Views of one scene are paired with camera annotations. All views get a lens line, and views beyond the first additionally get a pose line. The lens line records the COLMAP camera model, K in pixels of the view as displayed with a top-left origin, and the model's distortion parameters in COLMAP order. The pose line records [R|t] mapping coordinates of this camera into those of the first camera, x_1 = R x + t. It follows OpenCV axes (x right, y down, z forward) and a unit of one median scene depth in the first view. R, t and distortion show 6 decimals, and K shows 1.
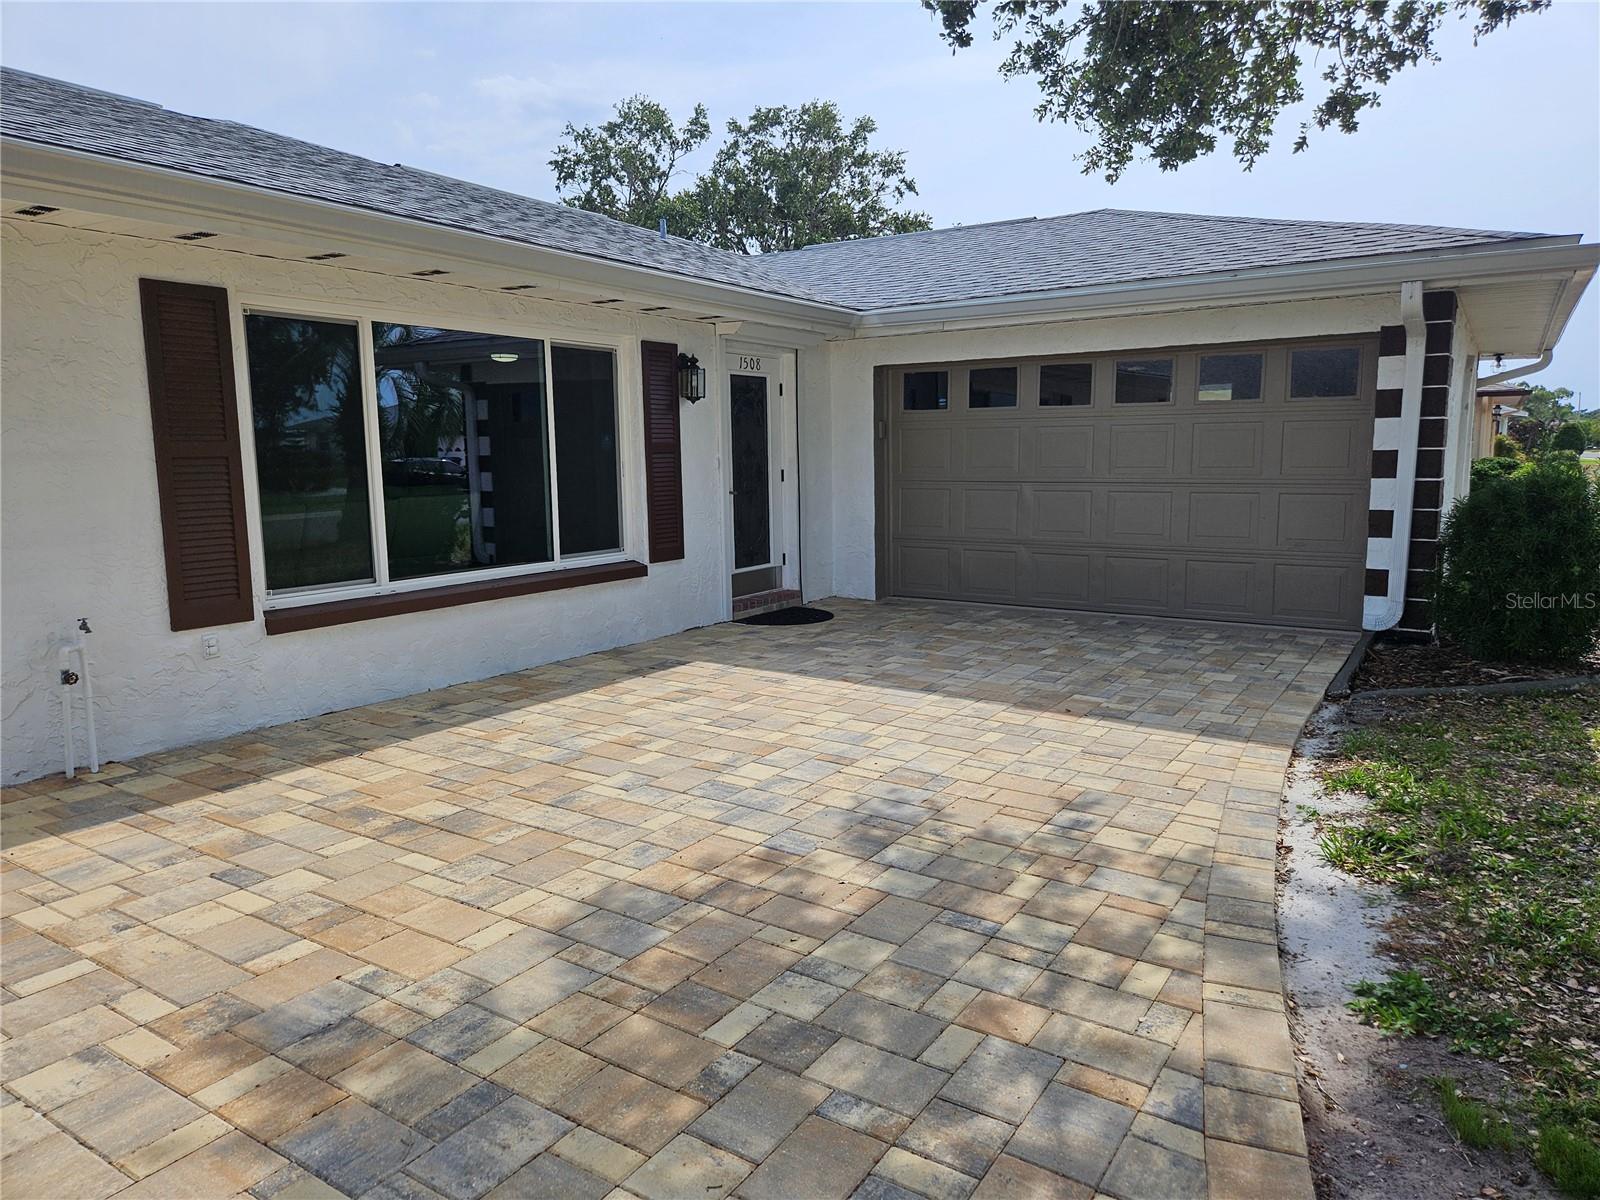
lens RADIAL K [[1048.4, 0, 804.1], [0, 1048.4, 600.4], [0, 0, 1]] dist [0.031472, -0.015617]
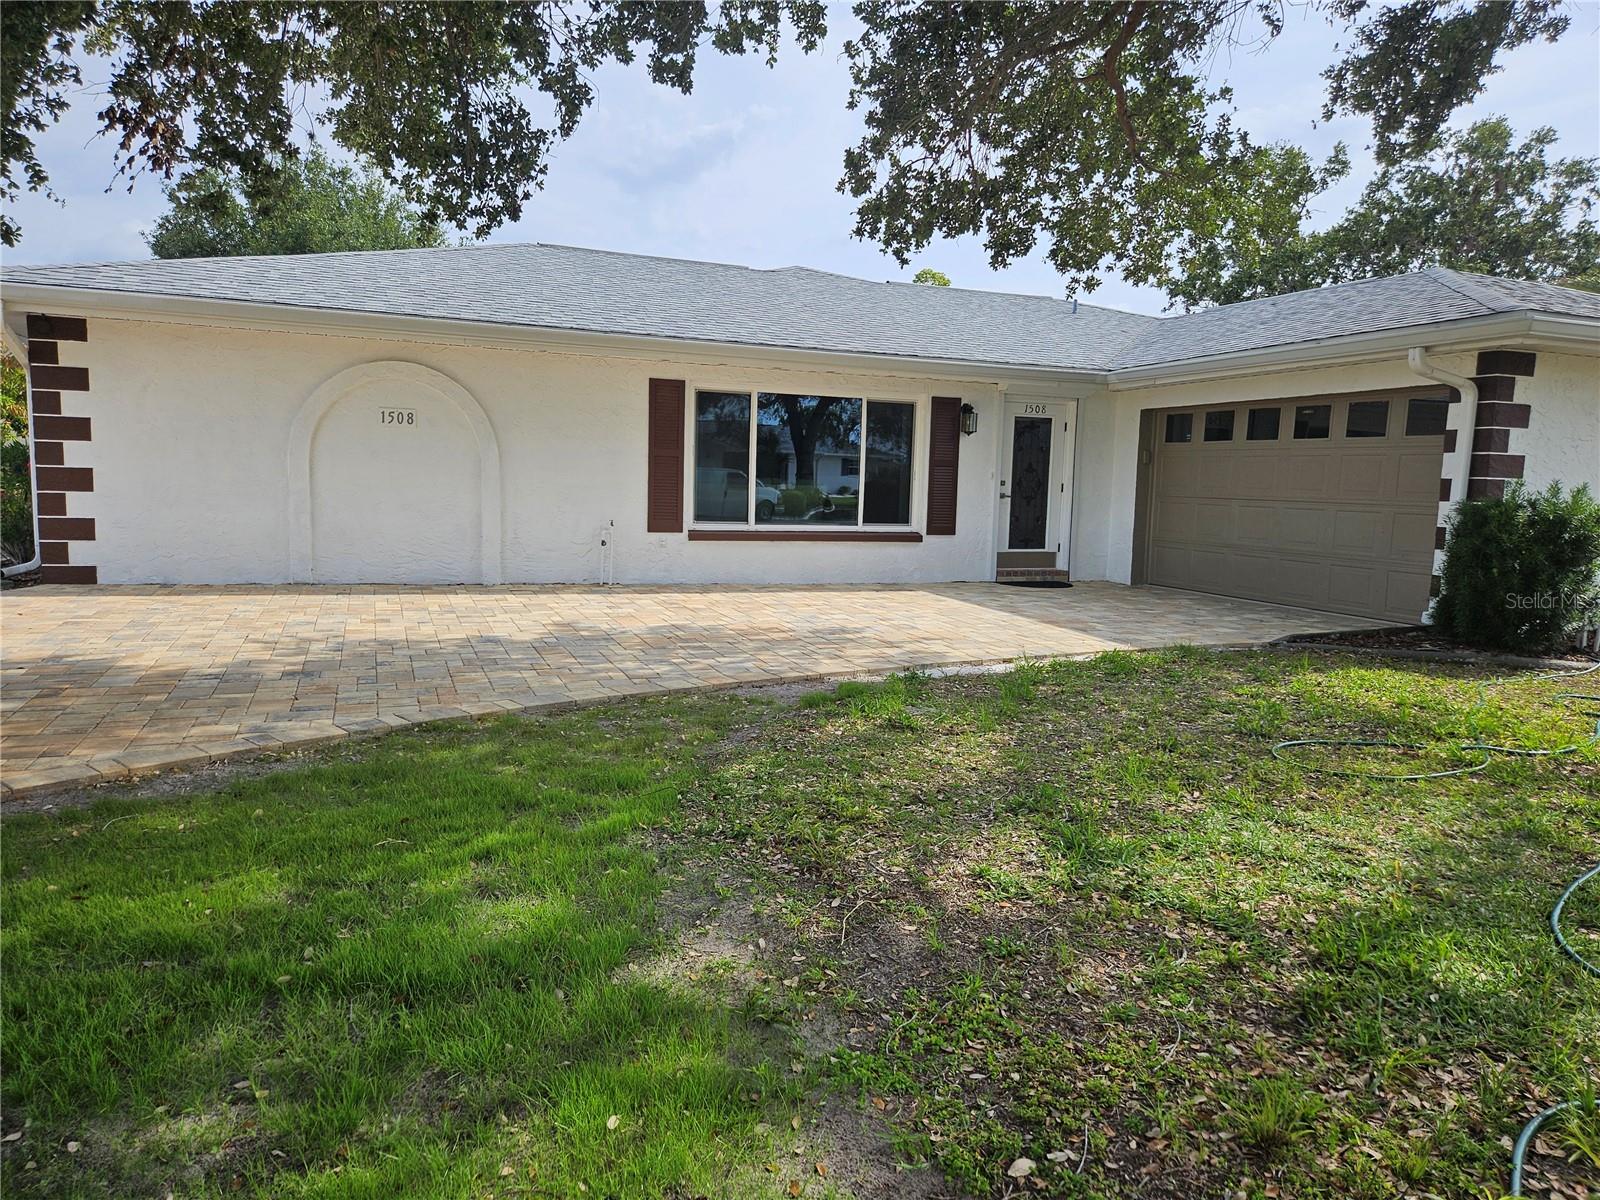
lens RADIAL K [[1048.4, 0, 795.2], [0, 1048.4, 598.4], [0, 0, 1]] dist [0.031472, -0.015617]
pose [[0.799614, 0.102357, -0.591727, 0.577973], [-0.123678, 0.992312, 0.004522, 0.070142], [0.587641, 0.069568, 0.806126, -0.355508]]
